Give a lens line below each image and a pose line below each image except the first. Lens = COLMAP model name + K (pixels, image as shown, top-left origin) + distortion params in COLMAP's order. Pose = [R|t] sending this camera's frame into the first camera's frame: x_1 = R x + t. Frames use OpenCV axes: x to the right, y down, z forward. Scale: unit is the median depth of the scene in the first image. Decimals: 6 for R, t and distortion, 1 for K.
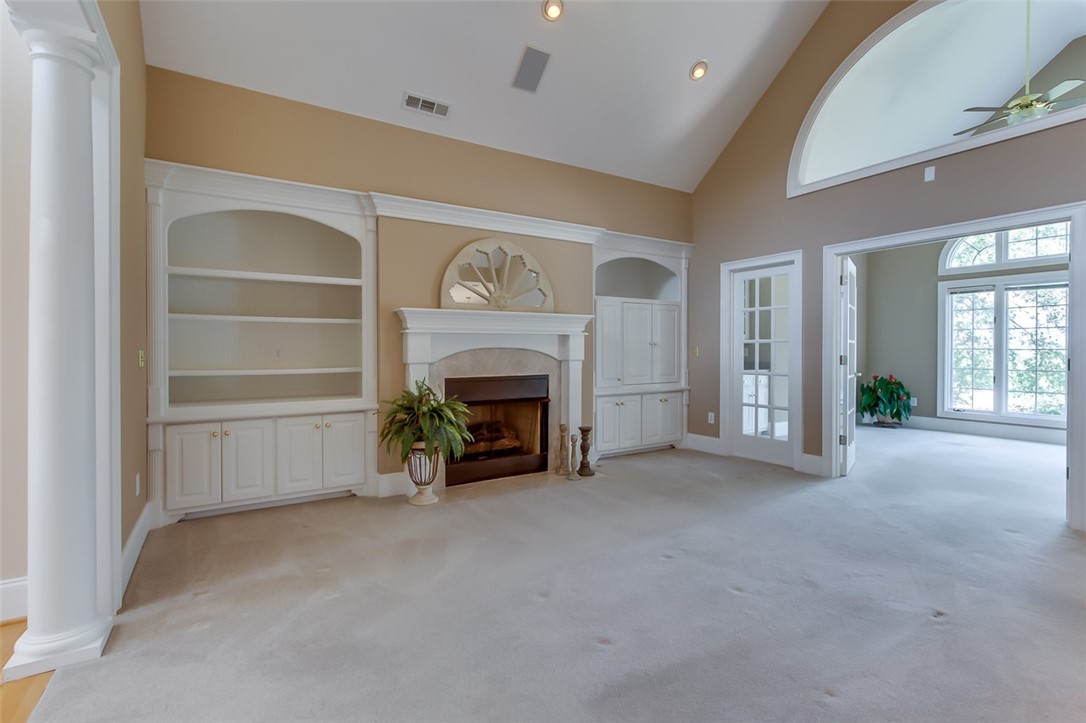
lens RADIAL K [[511.2, 0, 547.2], [0, 511.2, 354.6], [0, 0, 1]] dist [-0.003057, 0.001692]
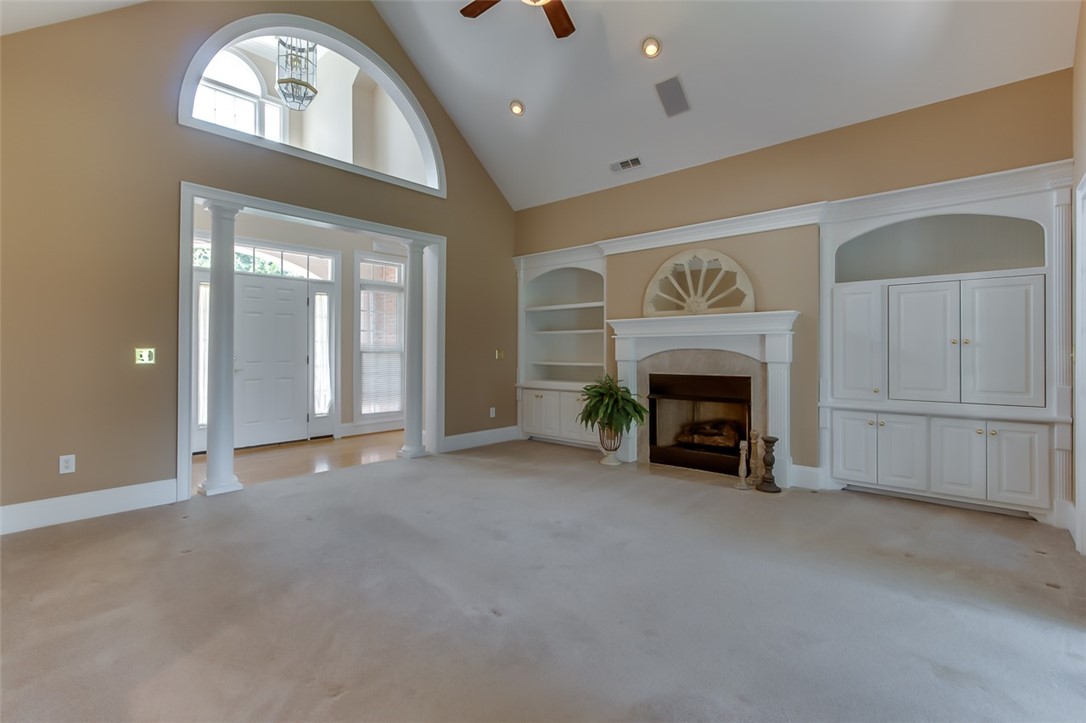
lens RADIAL K [[511.2, 0, 532.4], [0, 511.2, 348.2], [0, 0, 1]] dist [-0.003057, 0.001692]
pose [[0.255862, -0.003478, -0.966707, 0.826950], [-0.010081, 0.999930, -0.006265, -0.004006], [0.966661, 0.011349, 0.255809, 0.372771]]
